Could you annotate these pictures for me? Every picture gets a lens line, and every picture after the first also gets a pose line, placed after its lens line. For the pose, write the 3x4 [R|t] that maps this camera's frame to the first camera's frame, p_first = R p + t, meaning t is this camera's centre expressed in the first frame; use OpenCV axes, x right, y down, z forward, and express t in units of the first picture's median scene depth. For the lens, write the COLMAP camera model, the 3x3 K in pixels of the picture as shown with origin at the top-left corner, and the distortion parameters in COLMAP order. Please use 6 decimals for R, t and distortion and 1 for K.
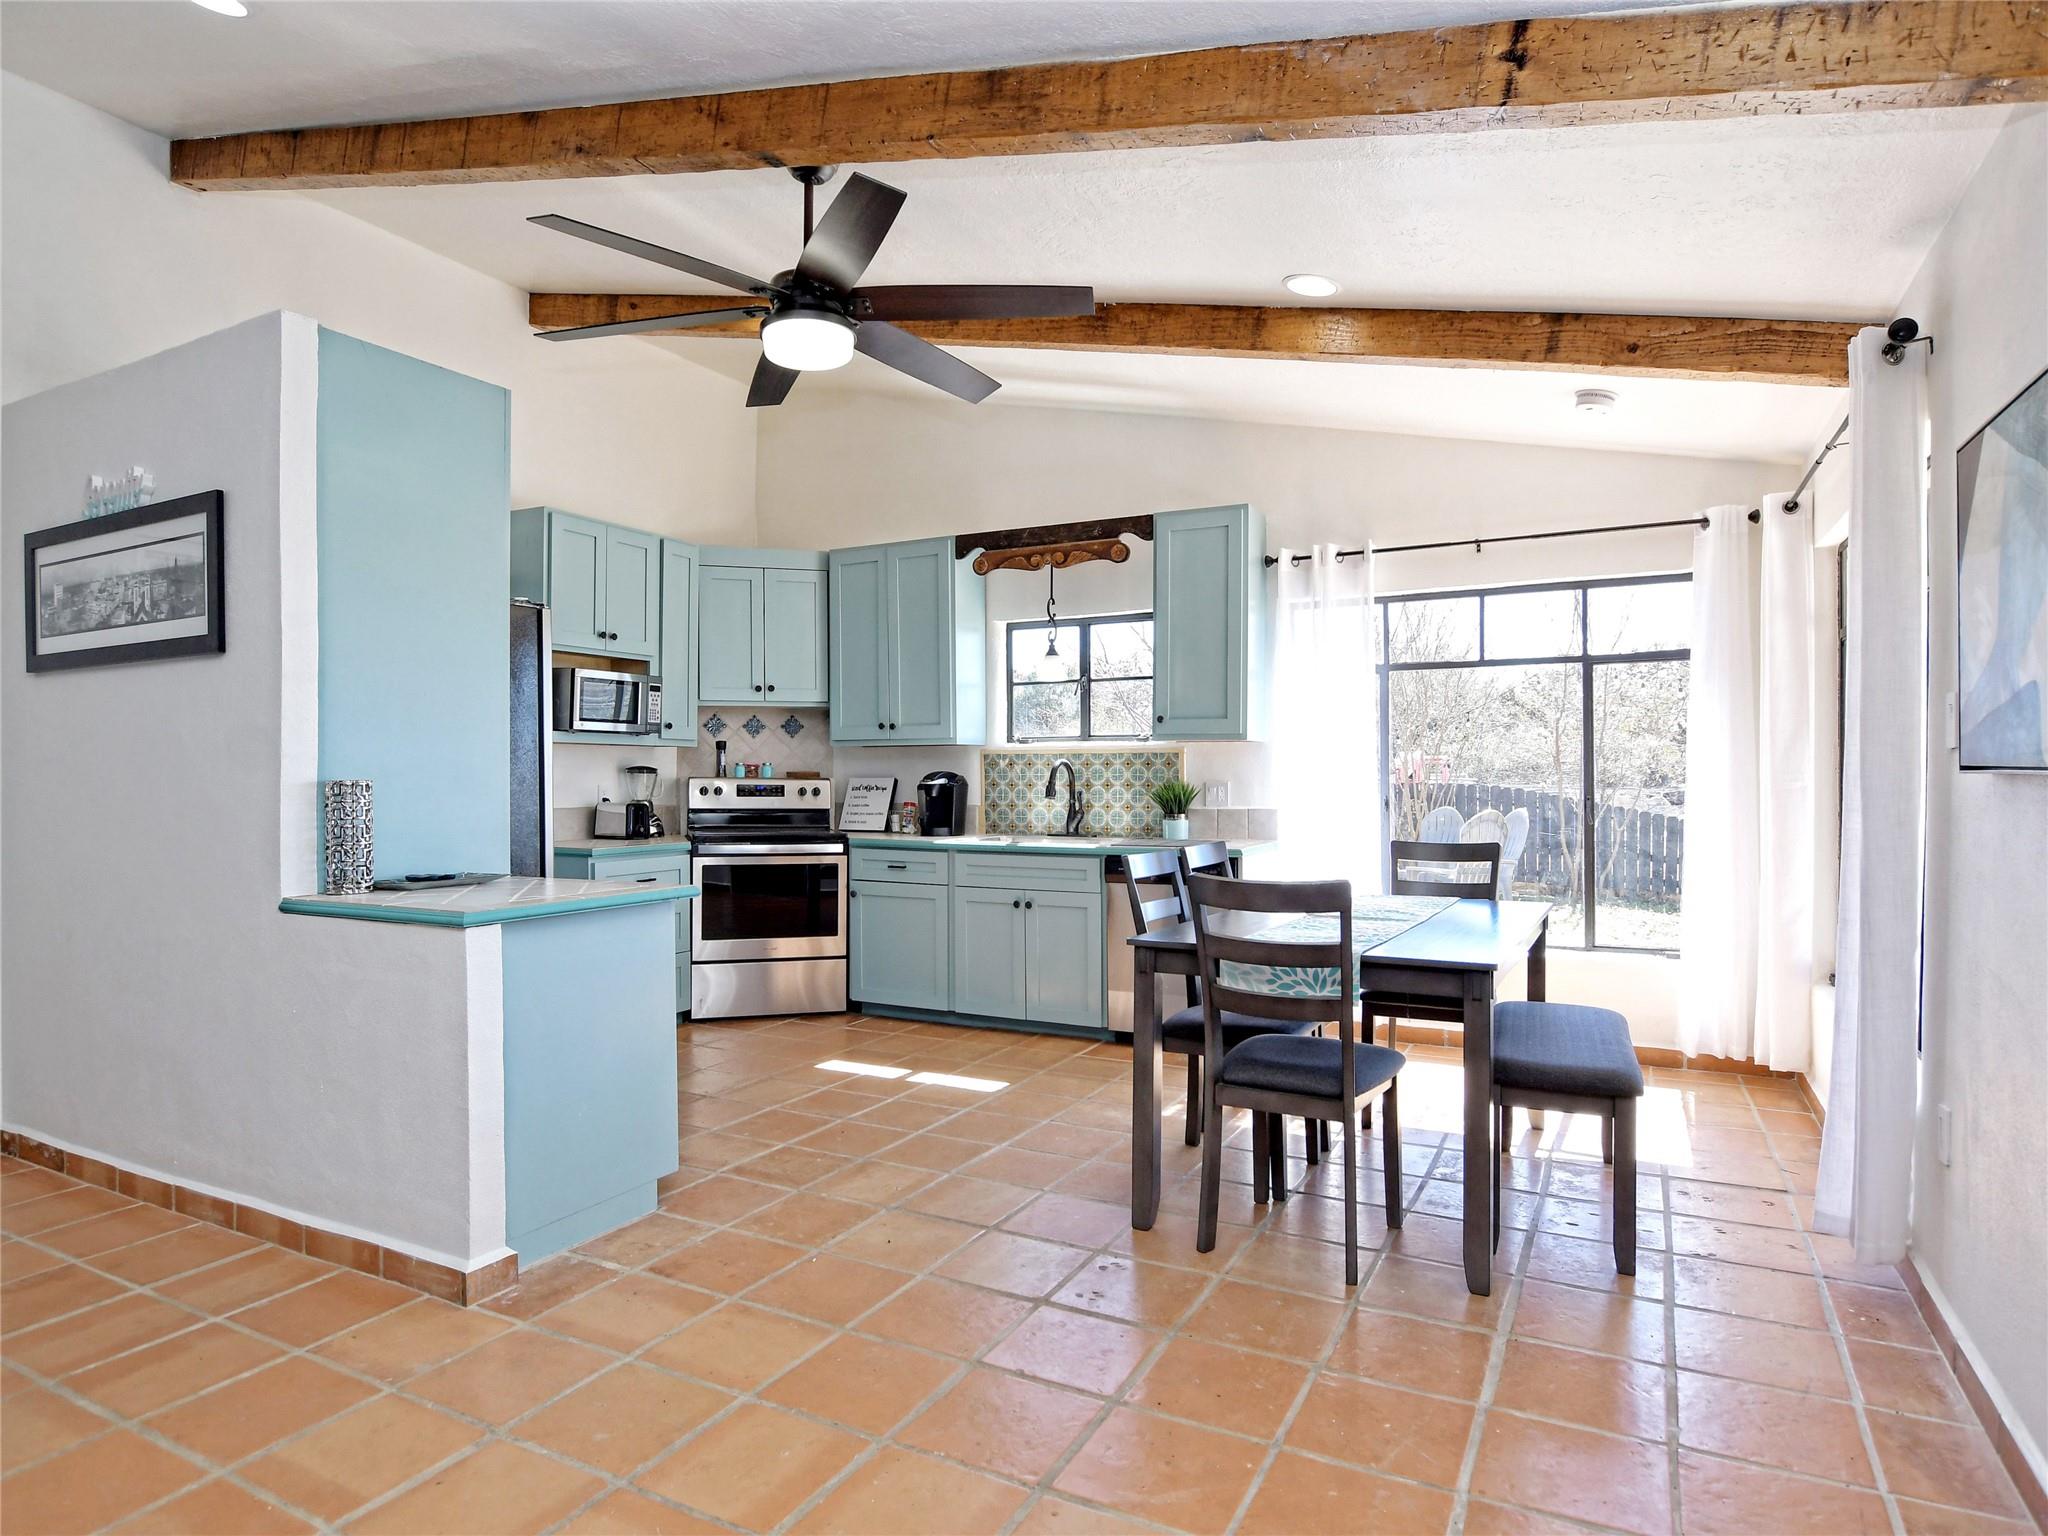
lens RADIAL K [[1160.8, 0, 1017.4], [0, 1160.8, 772.9], [0, 0, 1]] dist [-0.027381, 0.001813]
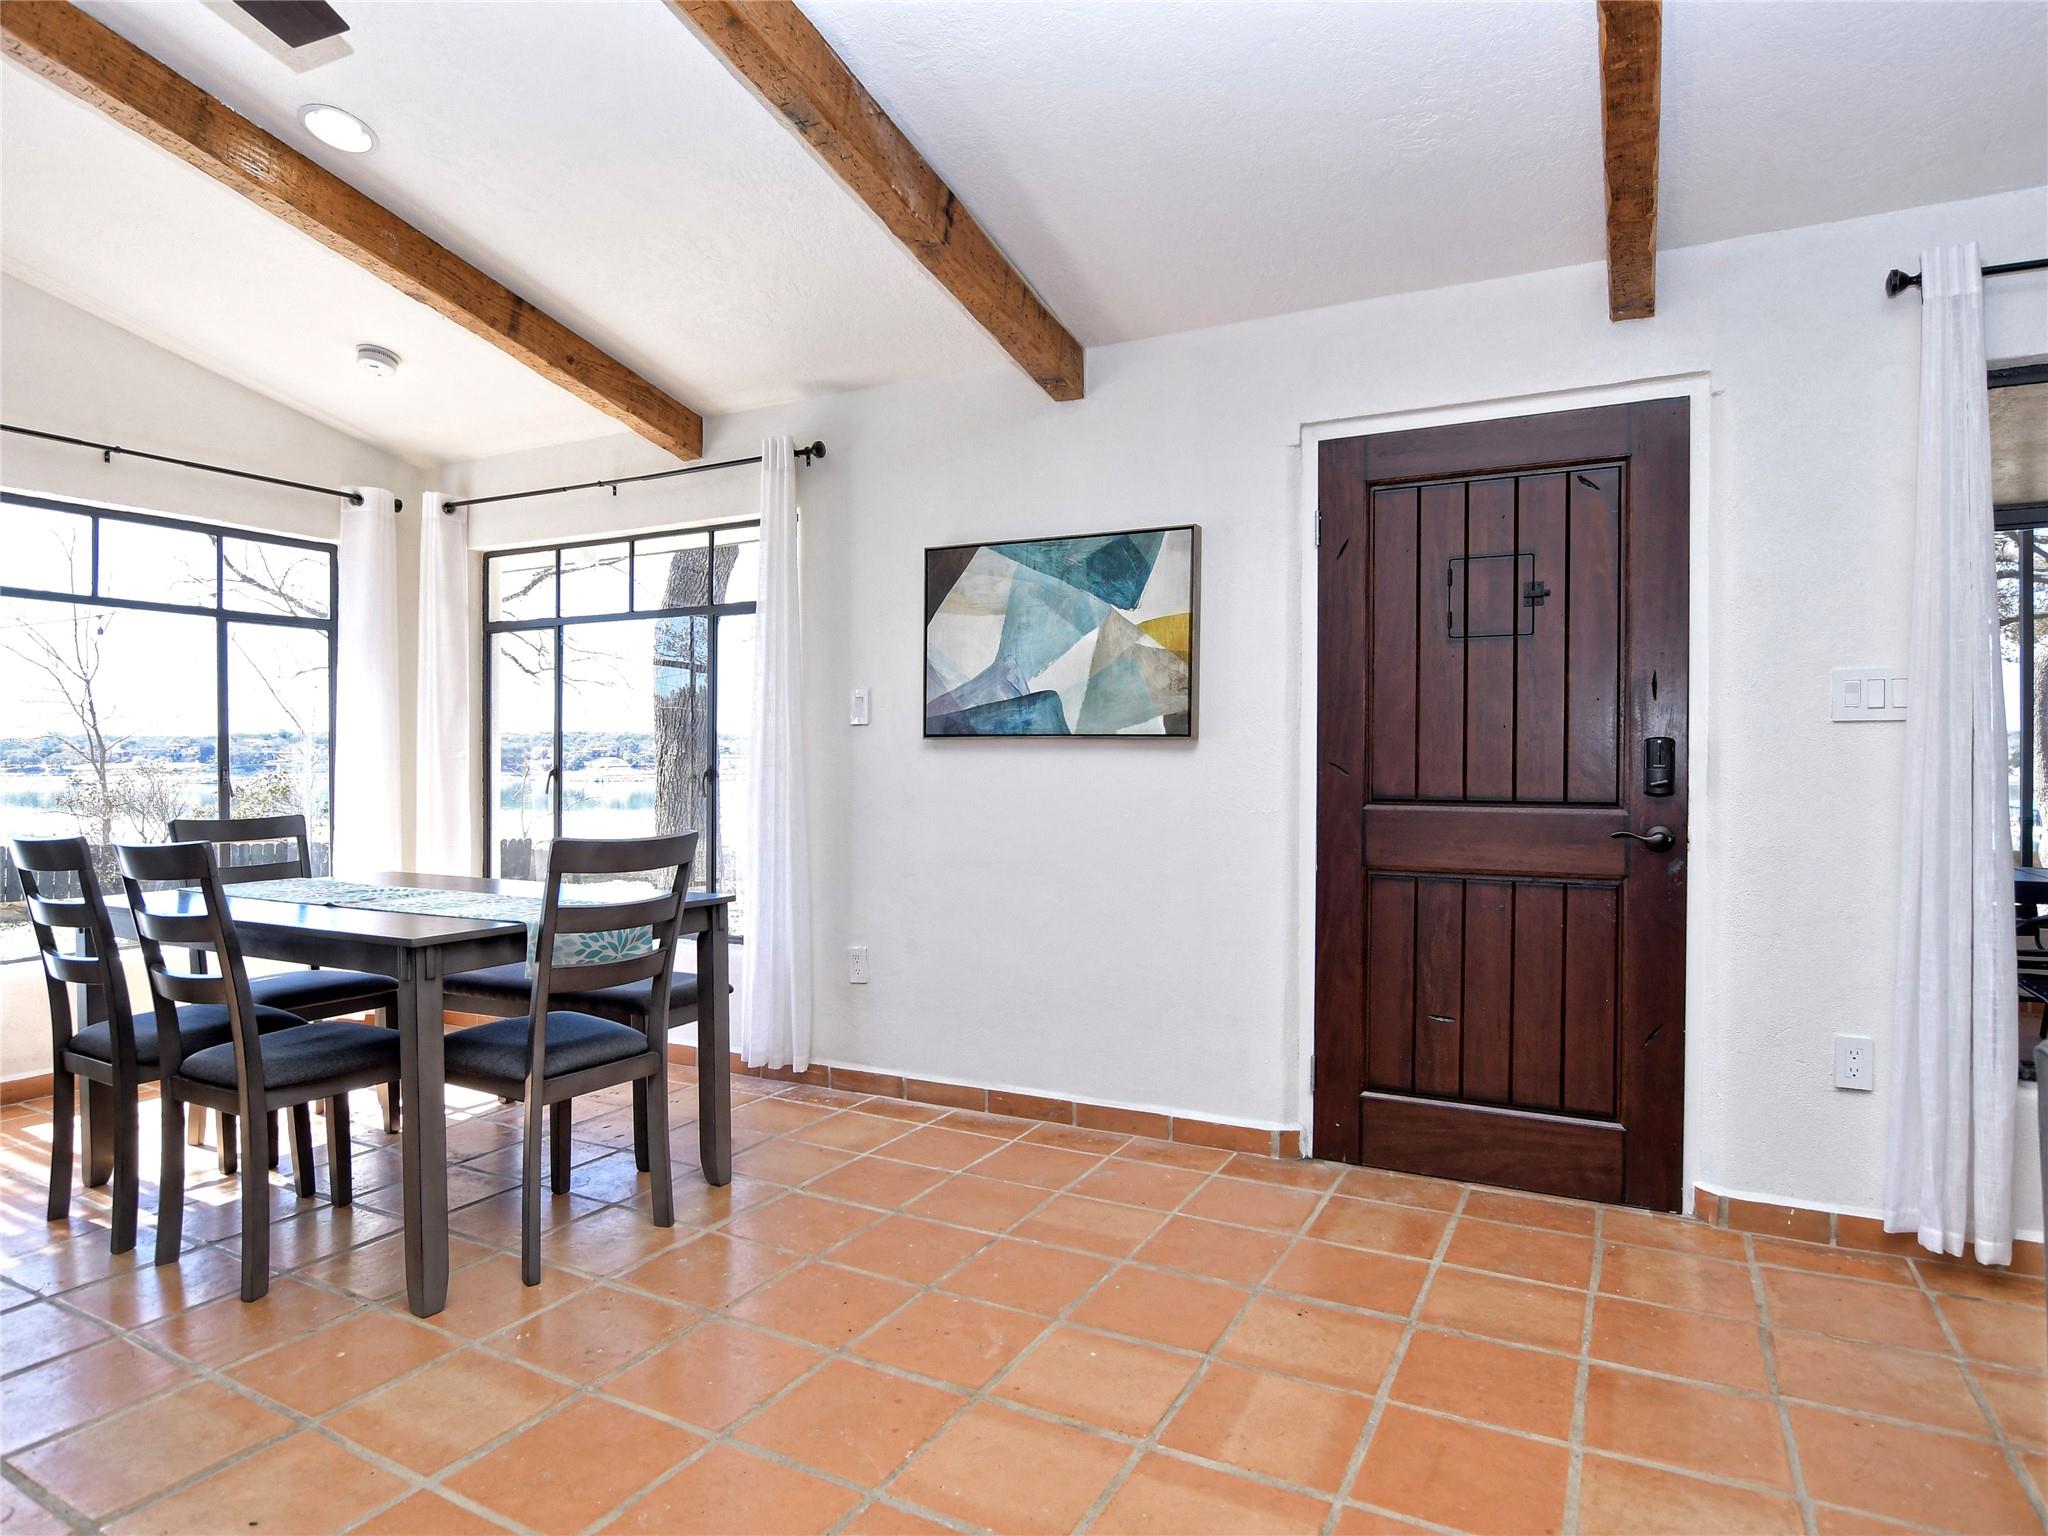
lens RADIAL K [[1160.8, 0, 1017.4], [0, 1160.8, 772.9], [0, 0, 1]] dist [-0.027381, 0.001813]
pose [[0.006712, -0.004804, 0.999966, -0.544242], [-0.005080, 0.999975, 0.004838, 0.024902], [-0.999965, -0.005112, 0.006687, 0.506098]]
